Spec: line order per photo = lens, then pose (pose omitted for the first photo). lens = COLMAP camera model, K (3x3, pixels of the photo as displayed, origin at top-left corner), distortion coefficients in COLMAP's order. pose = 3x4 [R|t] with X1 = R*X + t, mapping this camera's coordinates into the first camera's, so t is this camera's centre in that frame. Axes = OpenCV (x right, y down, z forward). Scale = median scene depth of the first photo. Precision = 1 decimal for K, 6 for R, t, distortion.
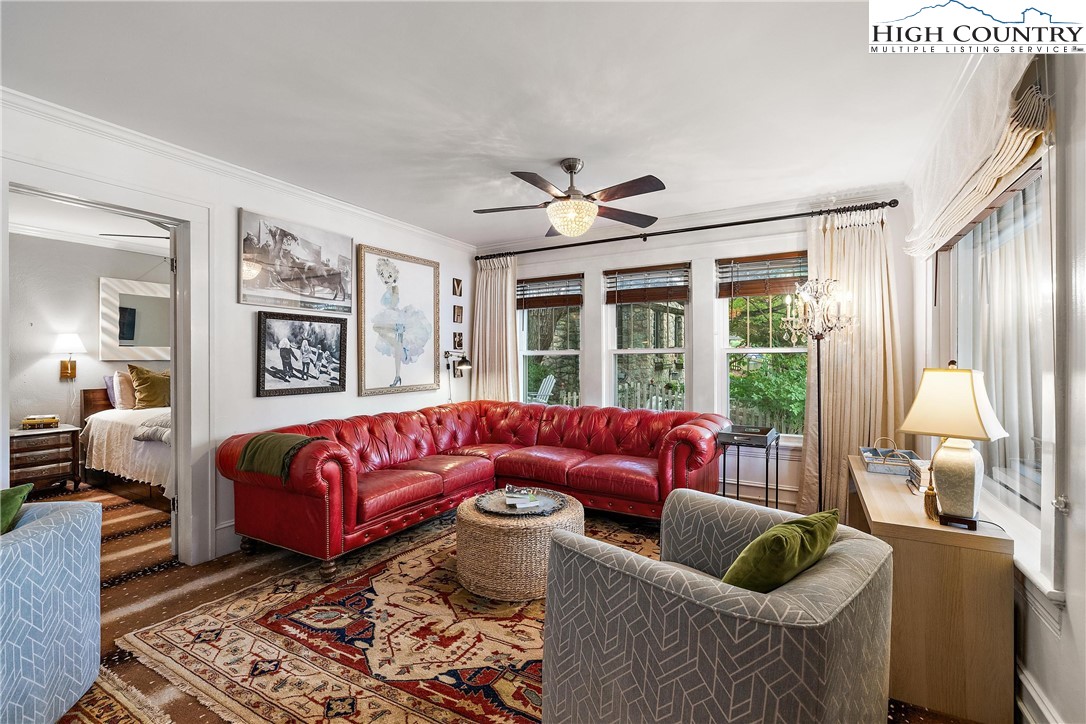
lens RADIAL K [[473.5, 0, 545.8], [0, 473.5, 362.2], [0, 0, 1]] dist [-0.003205, -0.000089]
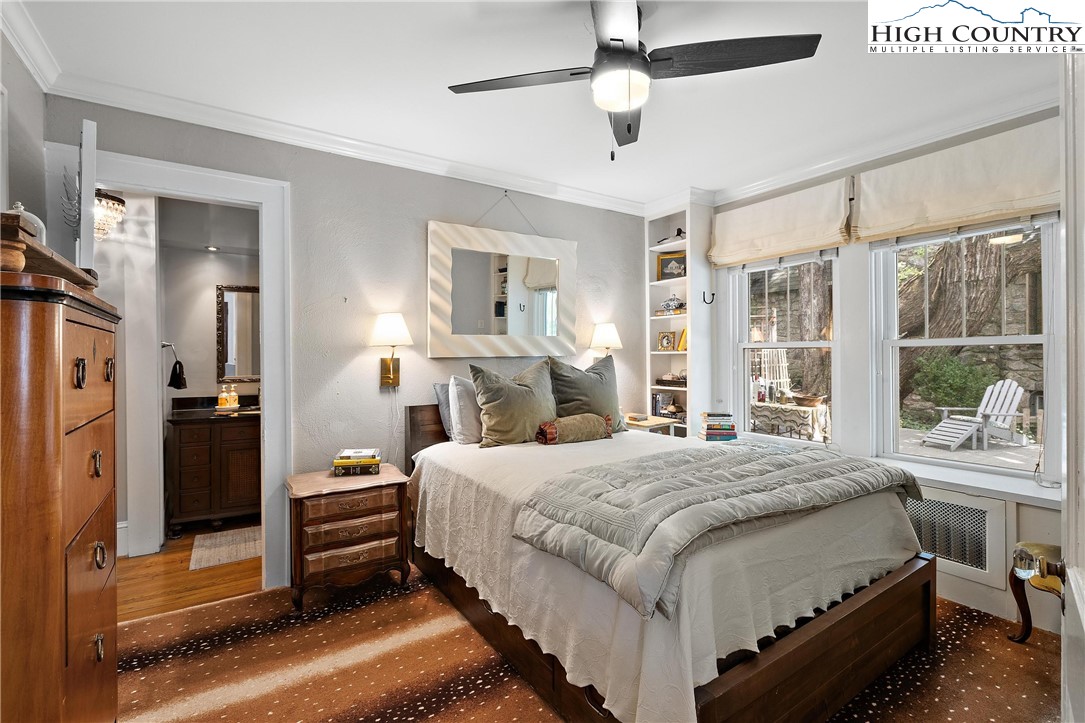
lens RADIAL K [[473.1, 0, 540.0], [0, 473.1, 357.1], [0, 0, 1]] dist [-0.003205, -0.000089]
pose [[0.900157, -0.002070, -0.435561, -0.562639], [0.001548, 0.999998, -0.001553, -0.003695], [0.435563, 0.000724, 0.900158, 0.525786]]
